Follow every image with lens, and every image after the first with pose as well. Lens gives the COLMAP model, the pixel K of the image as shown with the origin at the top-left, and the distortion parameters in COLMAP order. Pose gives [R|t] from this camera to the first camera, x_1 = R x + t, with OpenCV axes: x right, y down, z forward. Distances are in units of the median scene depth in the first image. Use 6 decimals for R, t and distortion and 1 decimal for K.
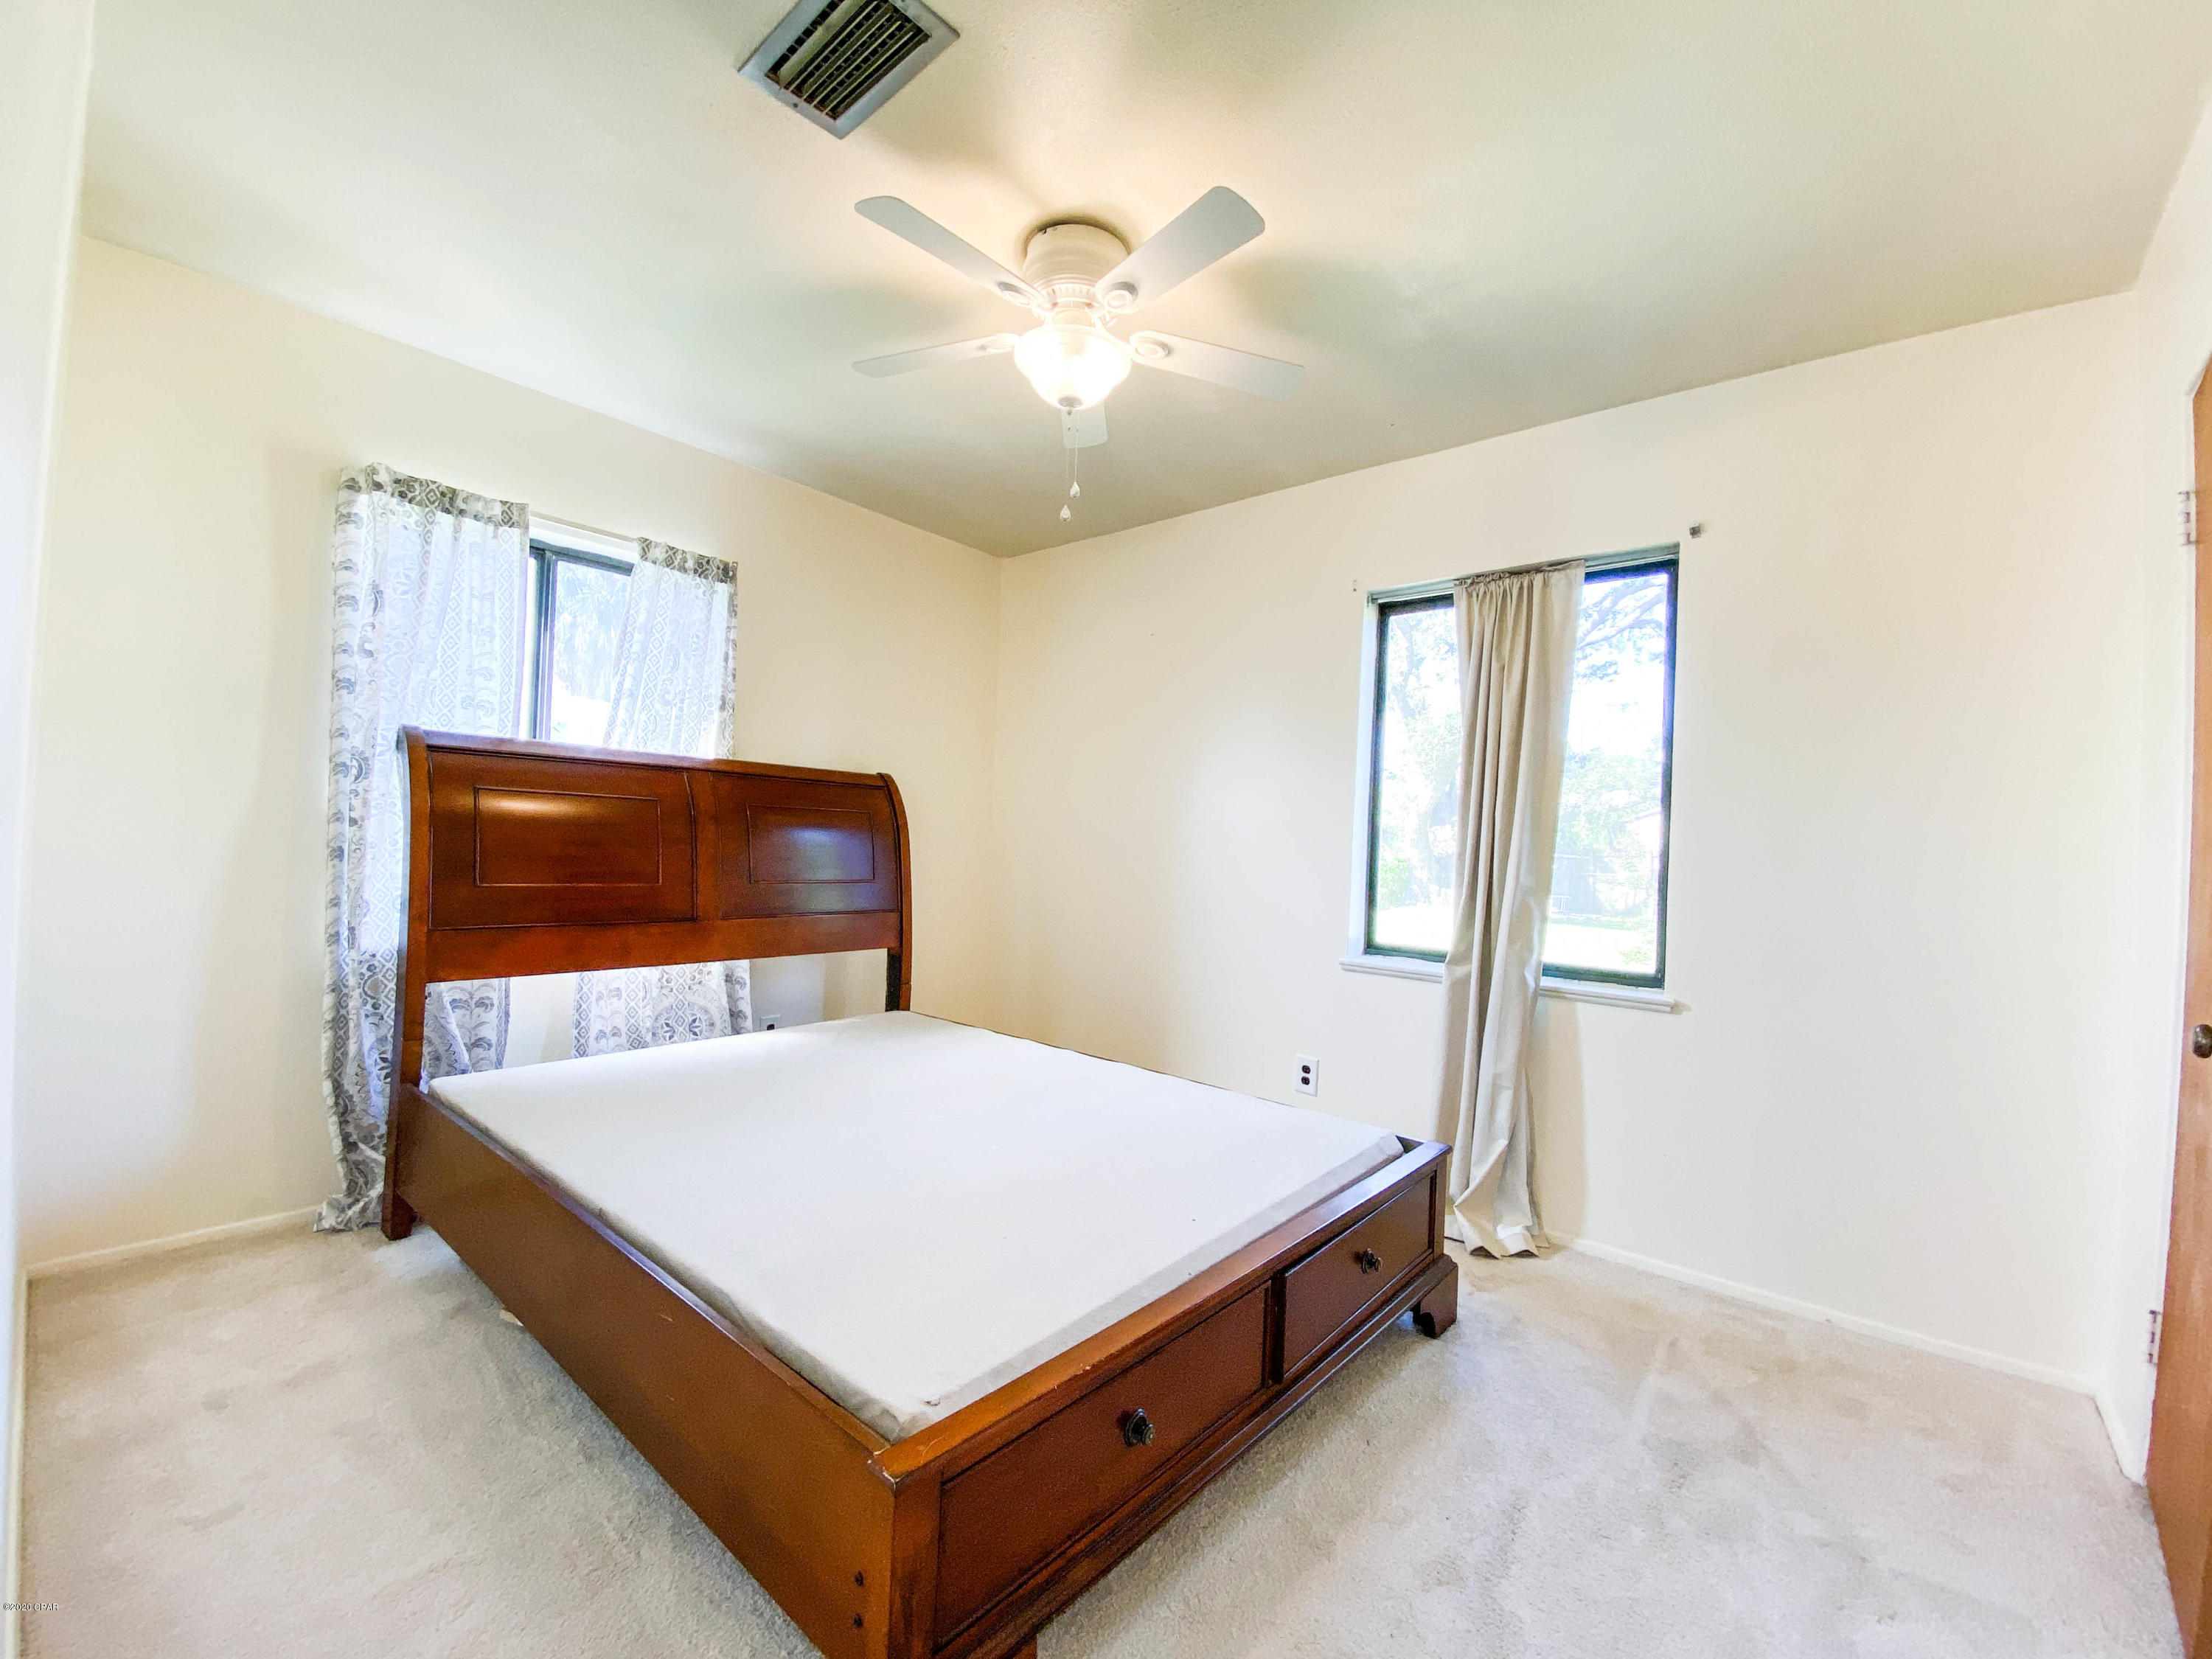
lens RADIAL K [[892.7, 0, 1106.0], [0, 892.7, 829.5], [0, 0, 1]] dist [-0.000299, -0.000006]
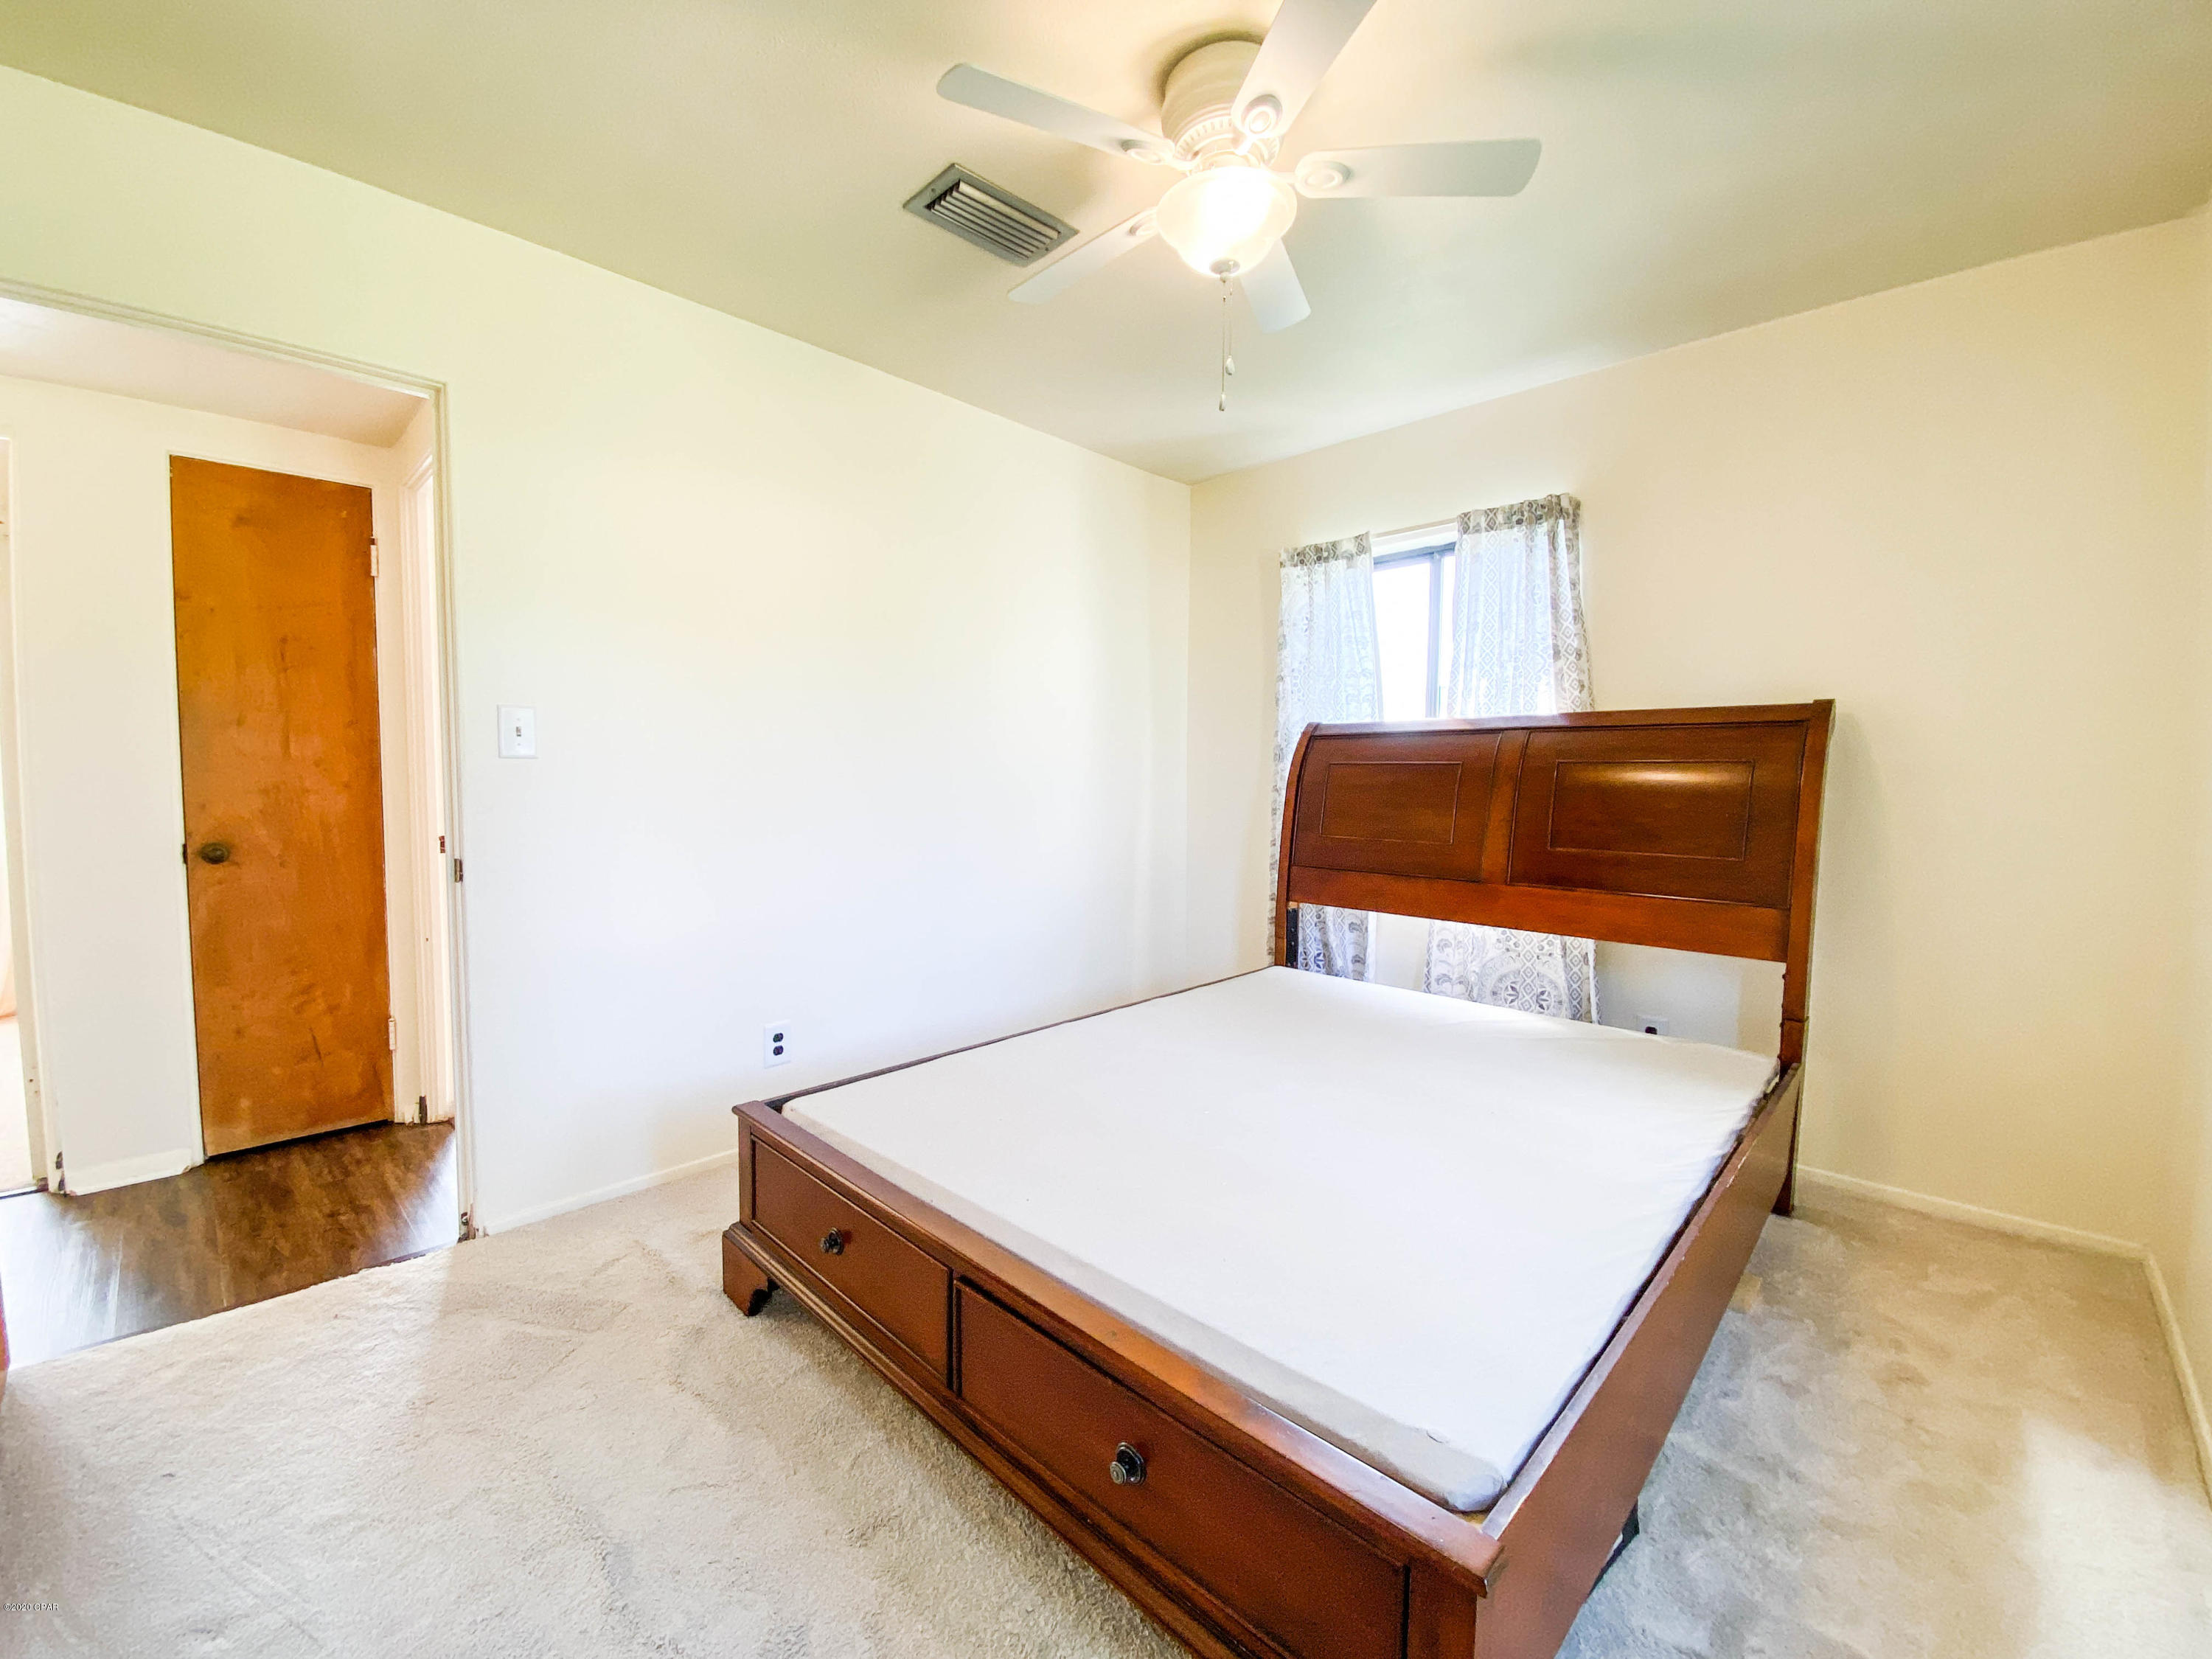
lens RADIAL K [[905.5, 0, 1106.0], [0, 905.5, 829.5], [0, 0, 1]] dist [-0.000081, -0.000030]
pose [[-0.069669, 0.009725, -0.997523, 0.577132], [0.001338, 0.999952, 0.009655, 0.033519], [0.997569, -0.000662, -0.069679, 0.660457]]
